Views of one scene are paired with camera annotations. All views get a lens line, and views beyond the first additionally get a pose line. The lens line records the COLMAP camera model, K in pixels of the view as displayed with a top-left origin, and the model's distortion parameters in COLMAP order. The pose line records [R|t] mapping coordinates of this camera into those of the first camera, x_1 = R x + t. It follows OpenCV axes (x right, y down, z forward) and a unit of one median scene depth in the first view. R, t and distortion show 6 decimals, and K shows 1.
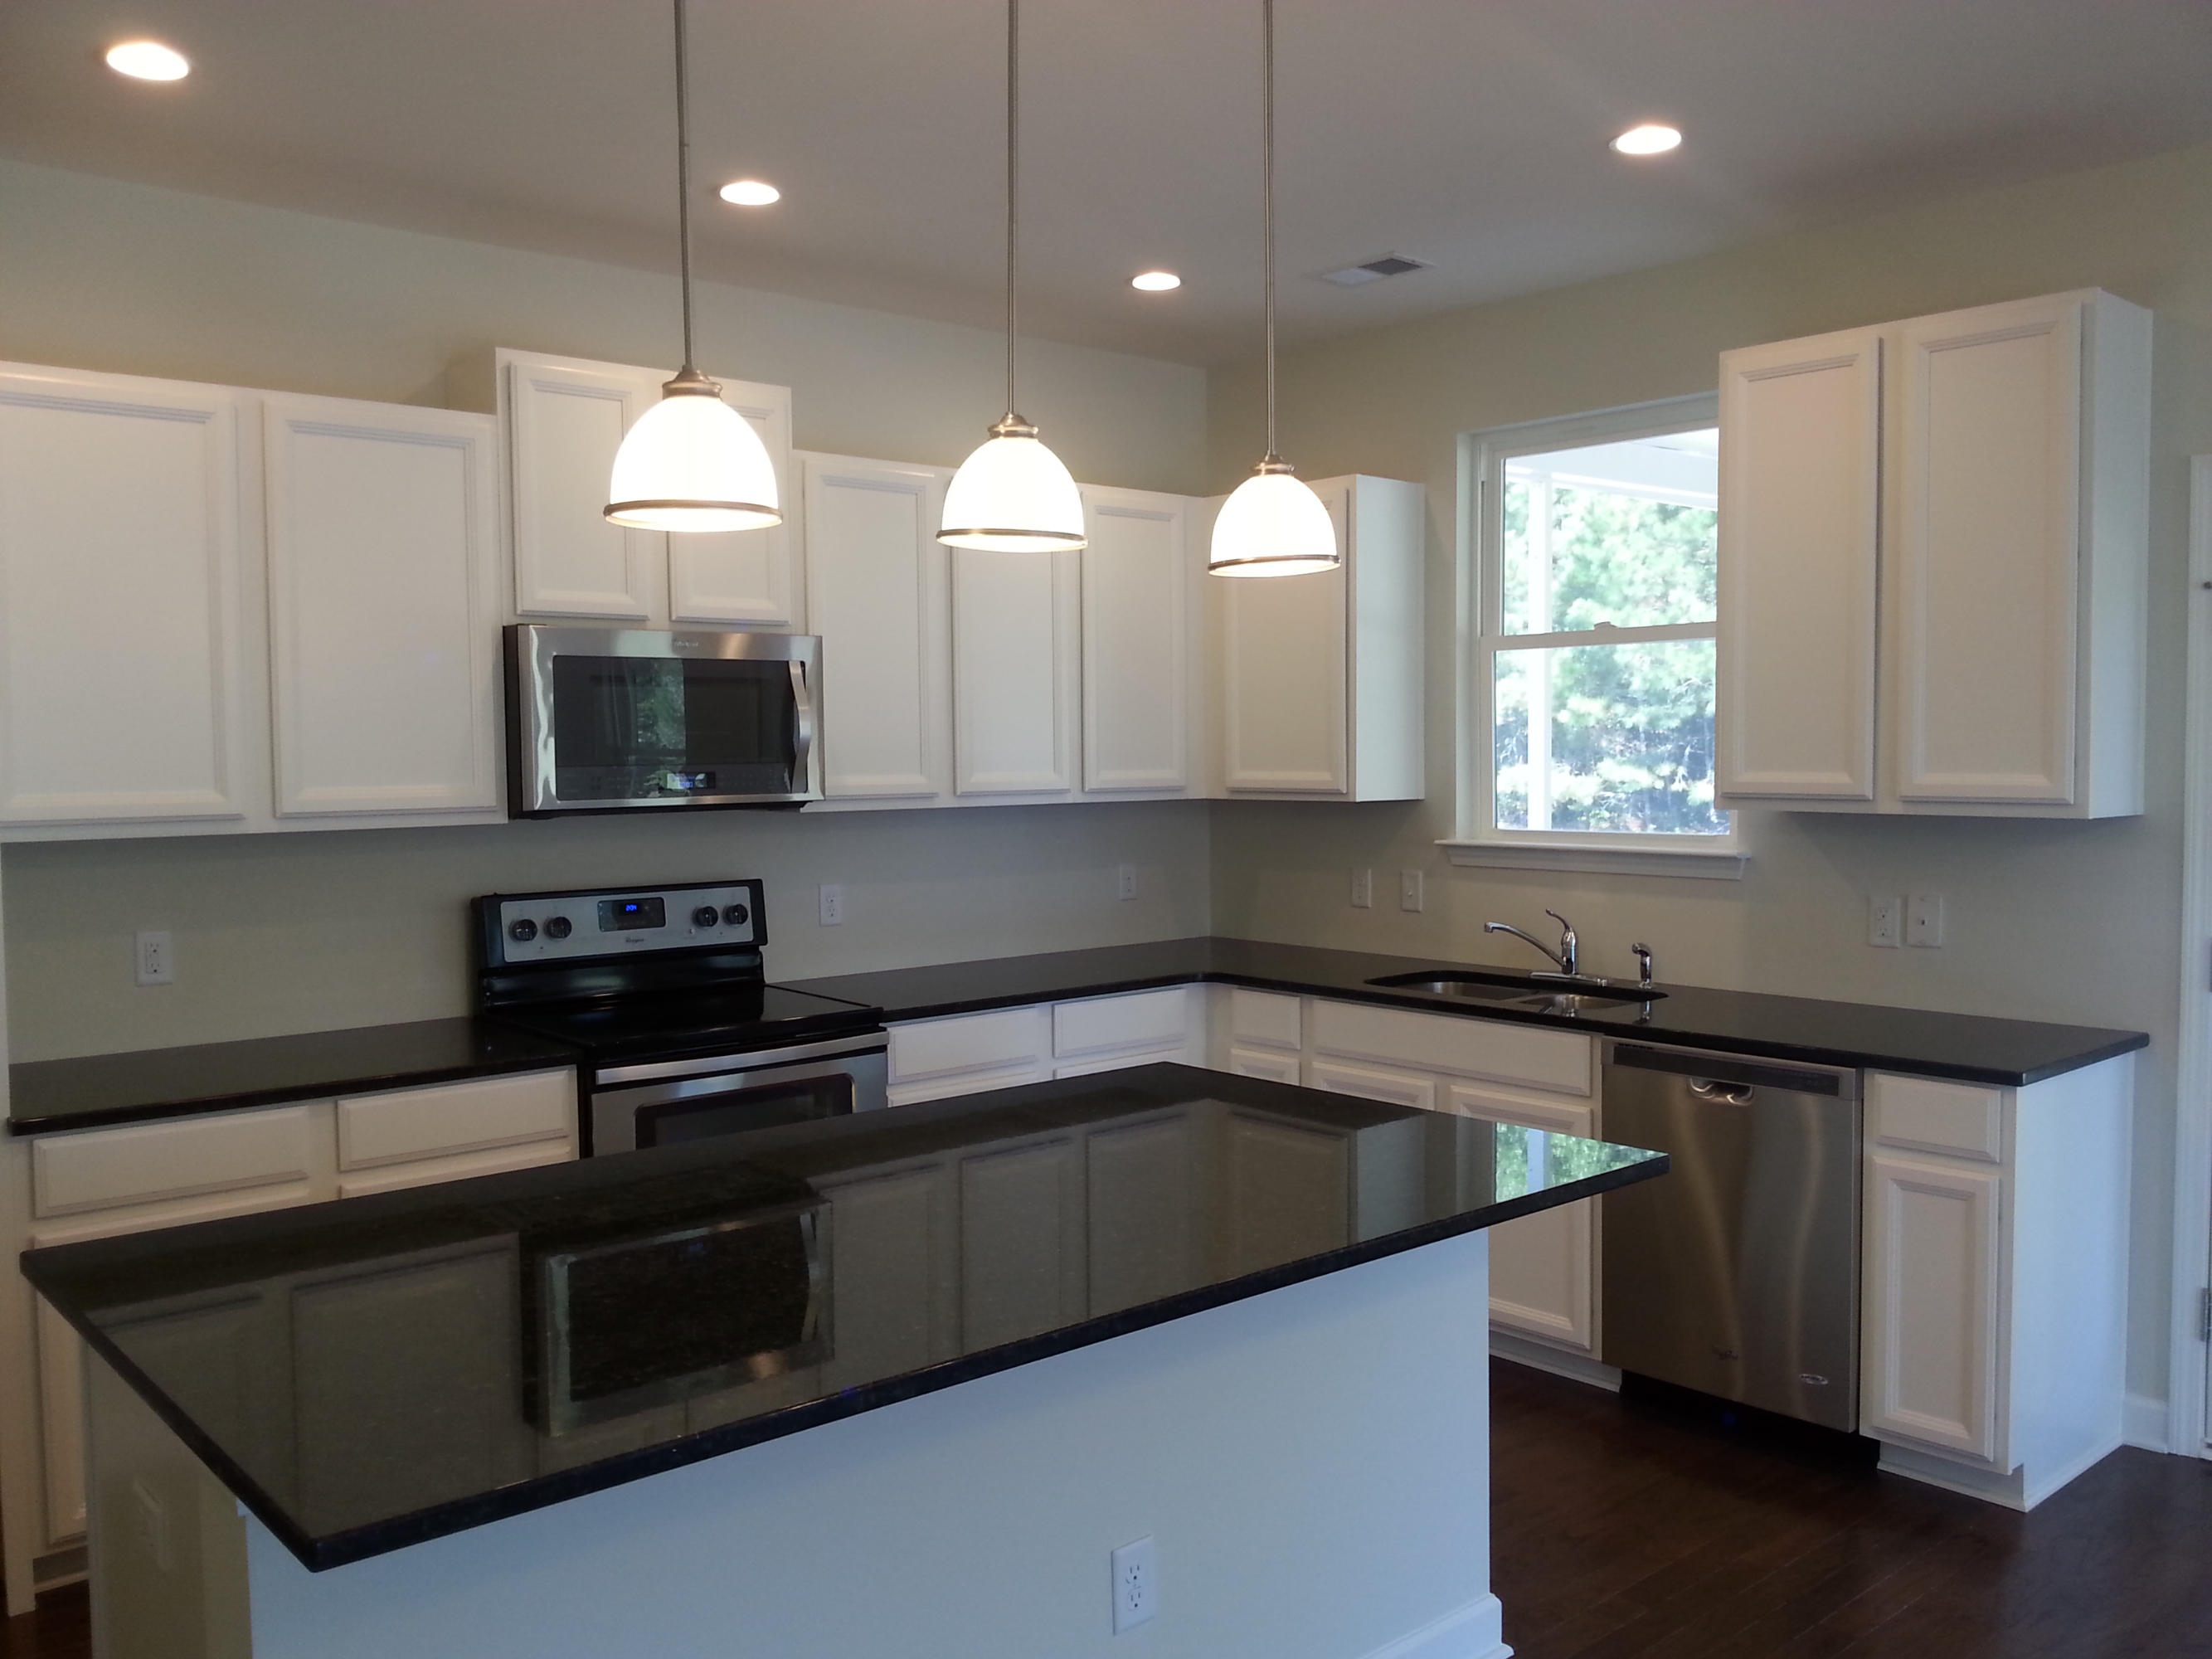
lens RADIAL K [[1785.4, 0, 1113.8], [0, 1785.4, 829.1], [0, 0, 1]] dist [-0.005118, -0.024623]
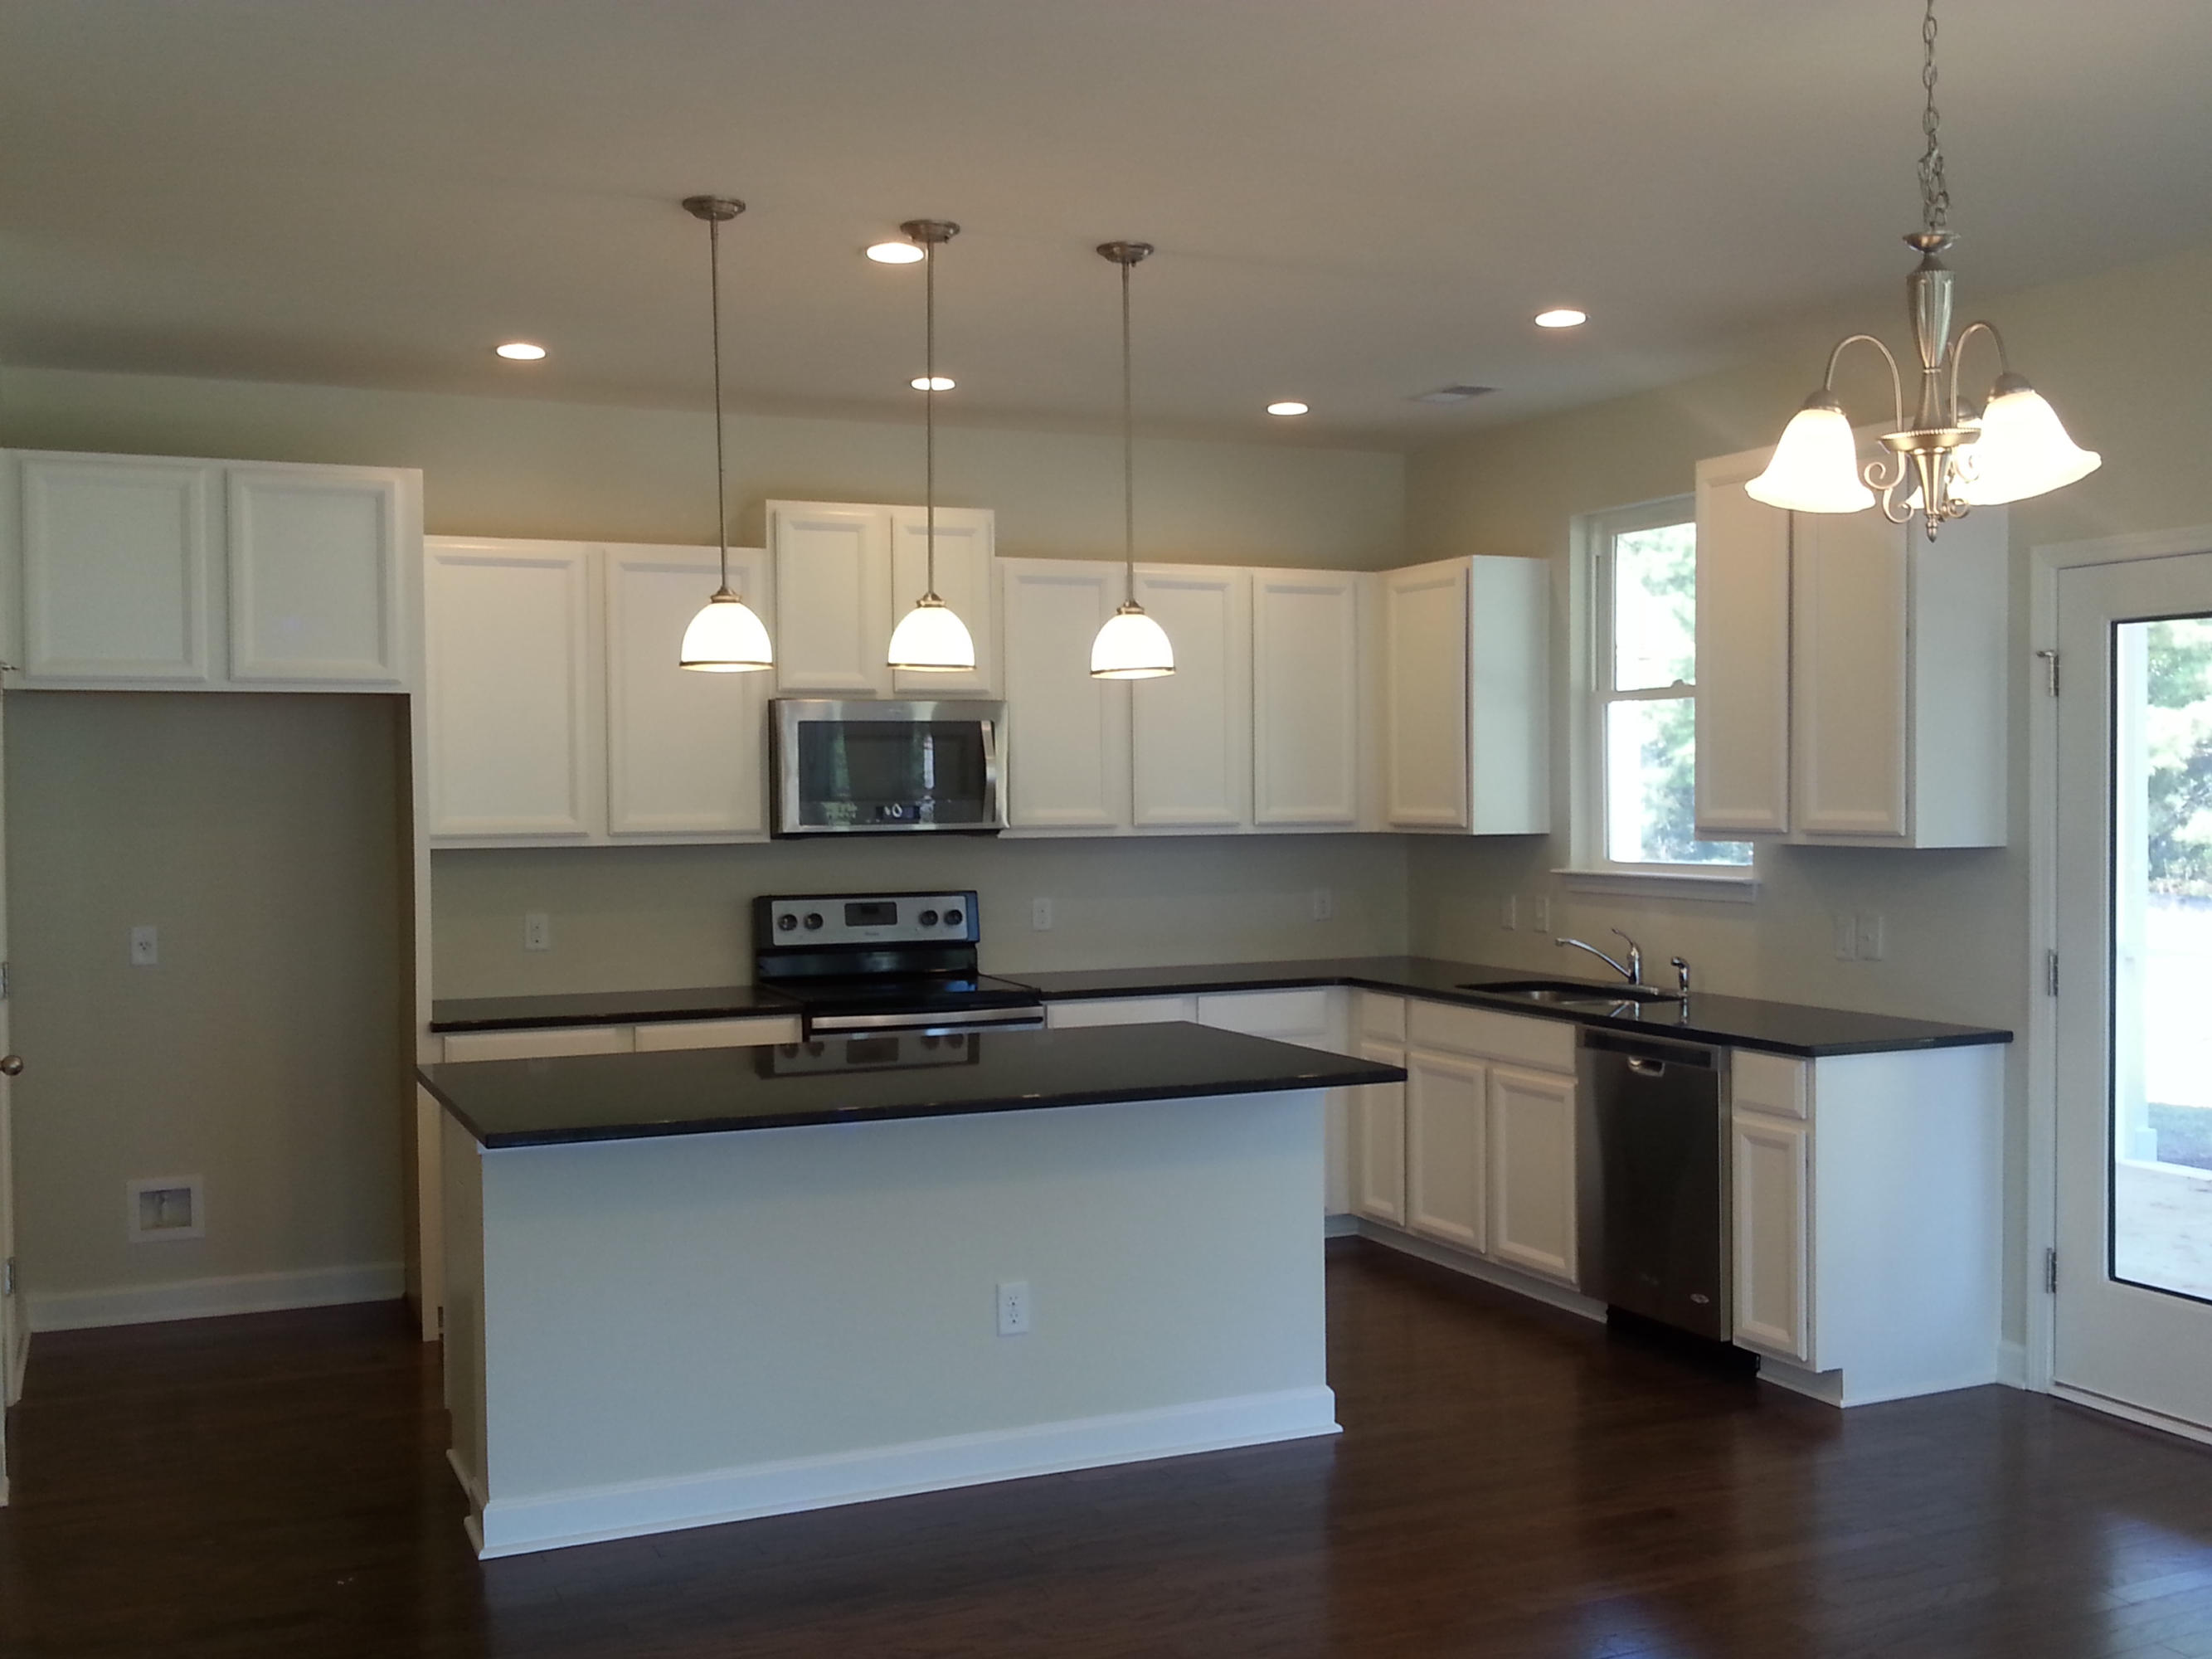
lens RADIAL K [[2093.3, 0, 1109.2], [0, 2093.3, 830.0], [0, 0, 1]] dist [-0.006529, 0.000000]
pose [[0.957524, 0.007991, -0.288243, 0.361391], [-0.014795, 0.999661, -0.021433, 0.017332], [0.287974, 0.024788, 0.957317, -0.452499]]
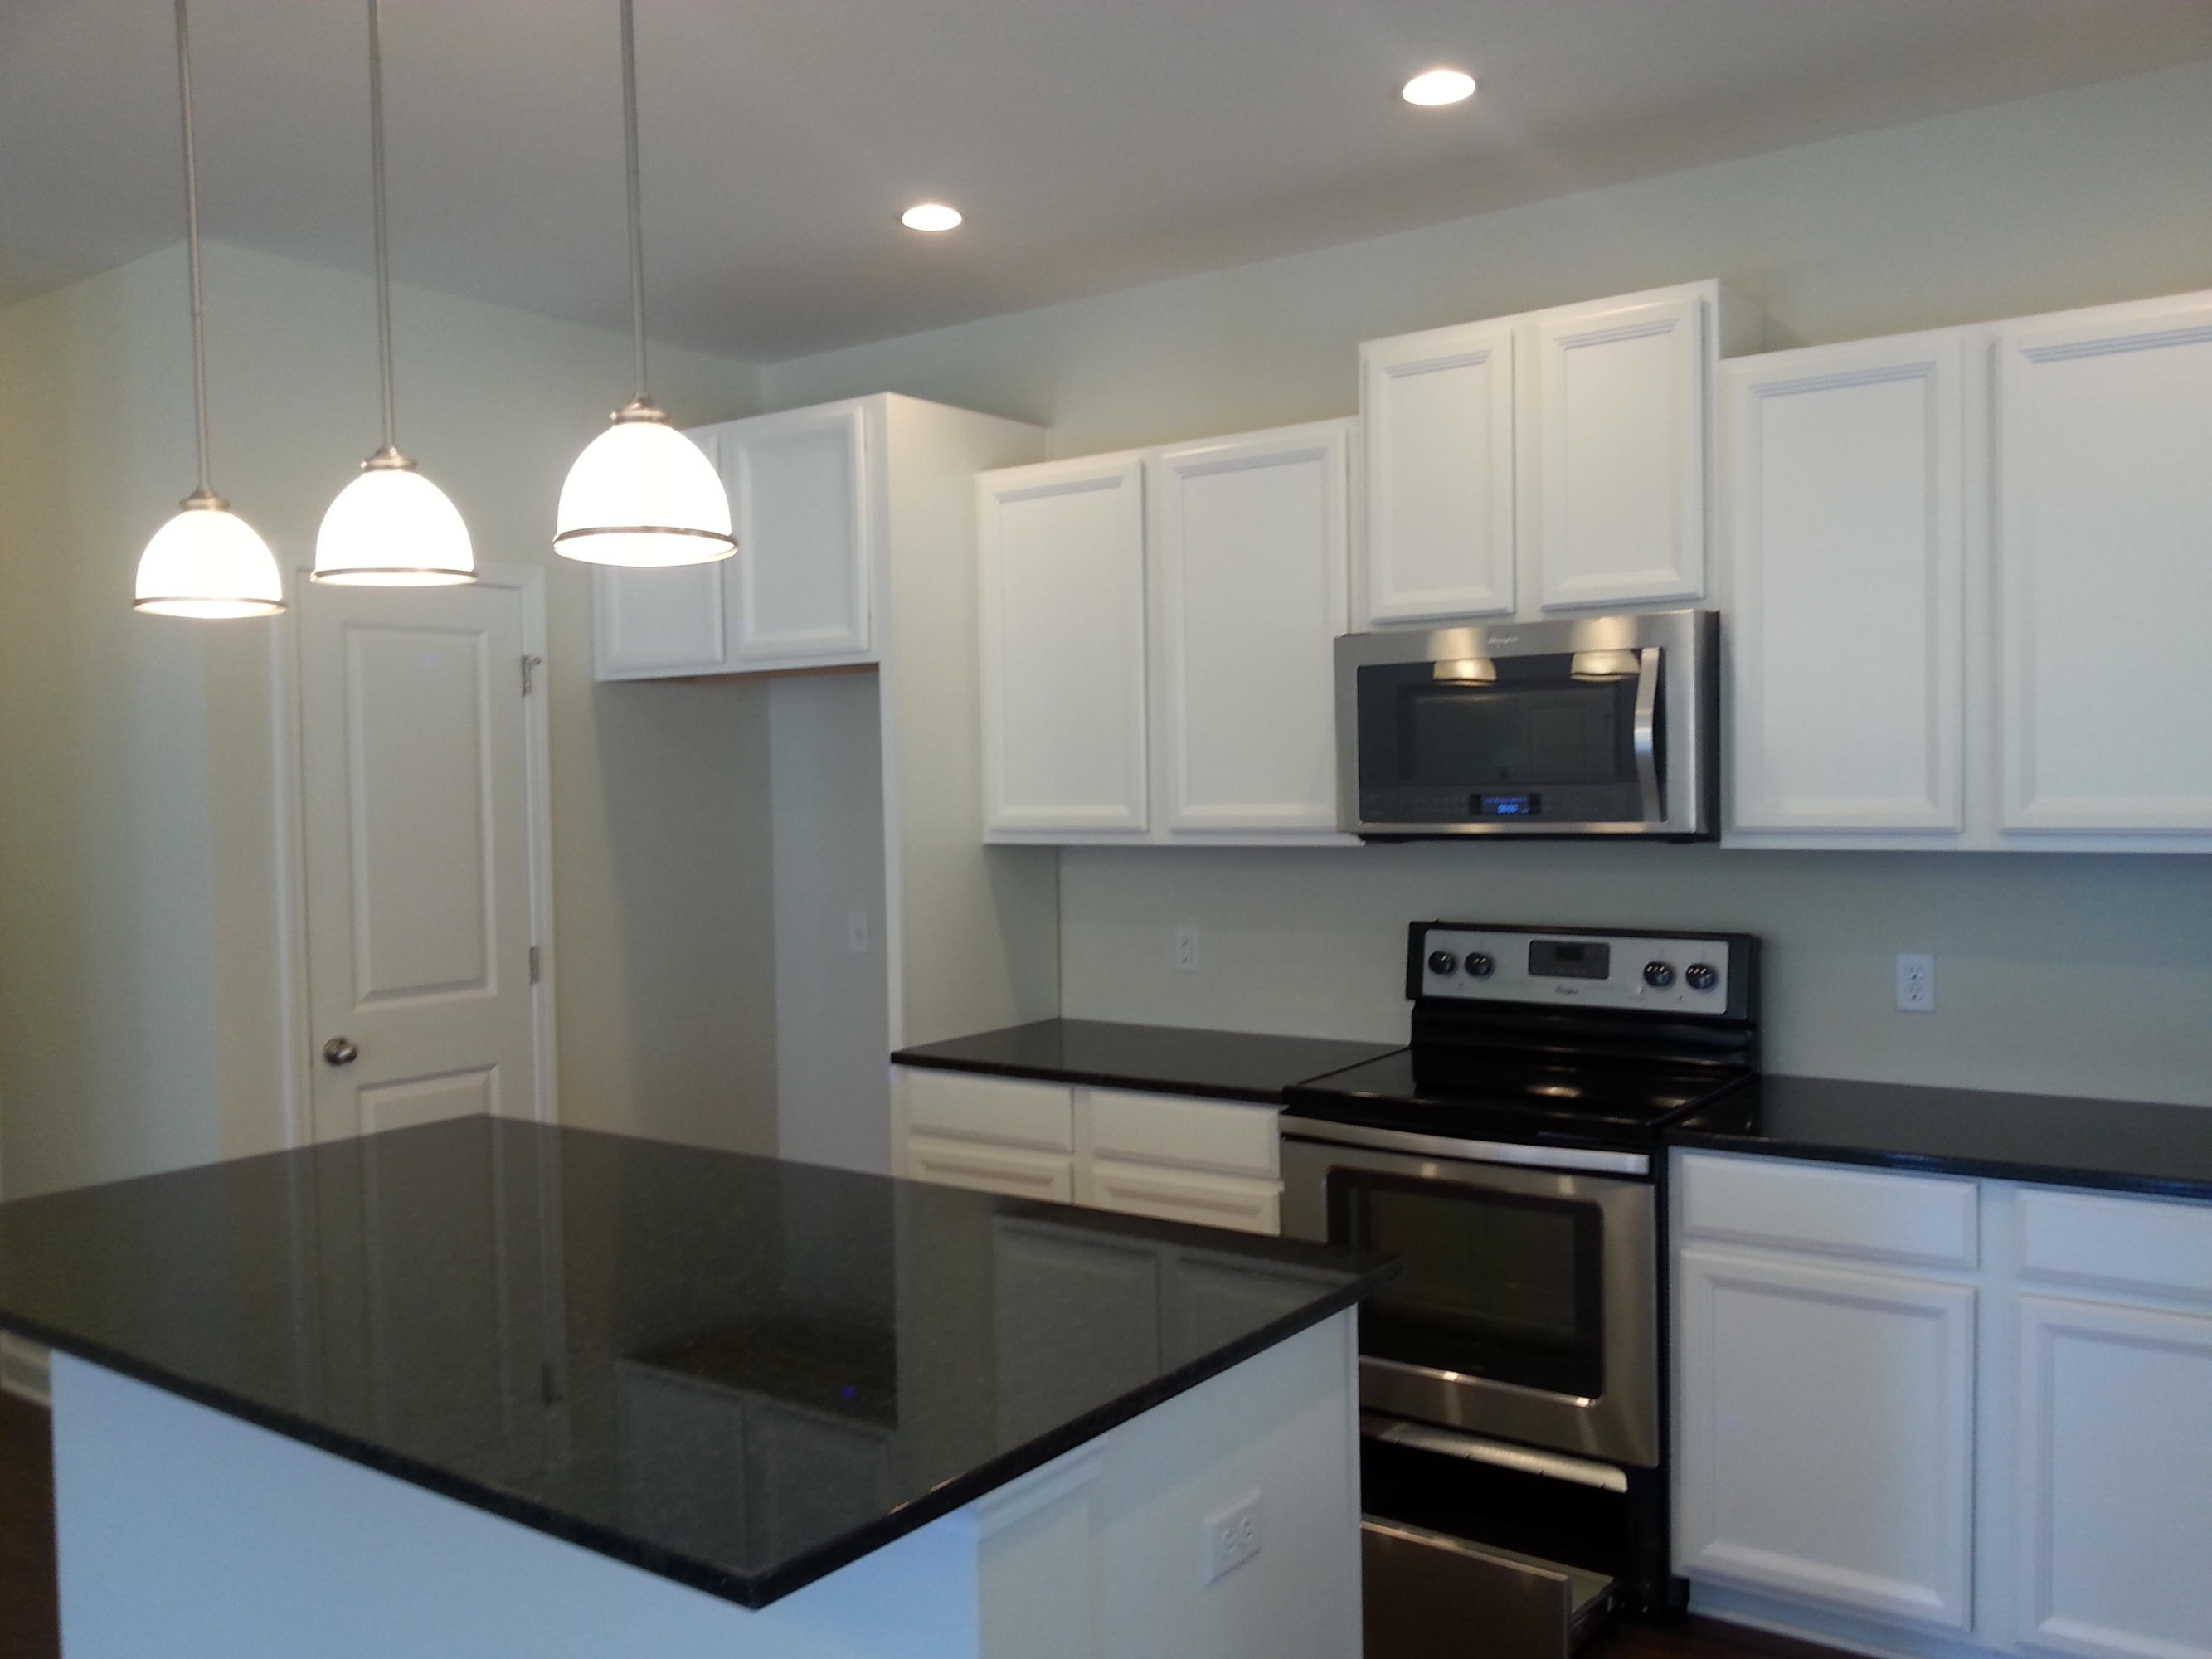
lens RADIAL K [[1785.4, 0, 1124.3], [0, 1785.4, 838.1], [0, 0, 1]] dist [-0.005118, -0.024623]
pose [[0.234319, 0.035837, -0.971499, 0.526624], [-0.029751, 0.999117, 0.029680, -0.030382], [0.971704, 0.021949, 0.235178, 0.628965]]
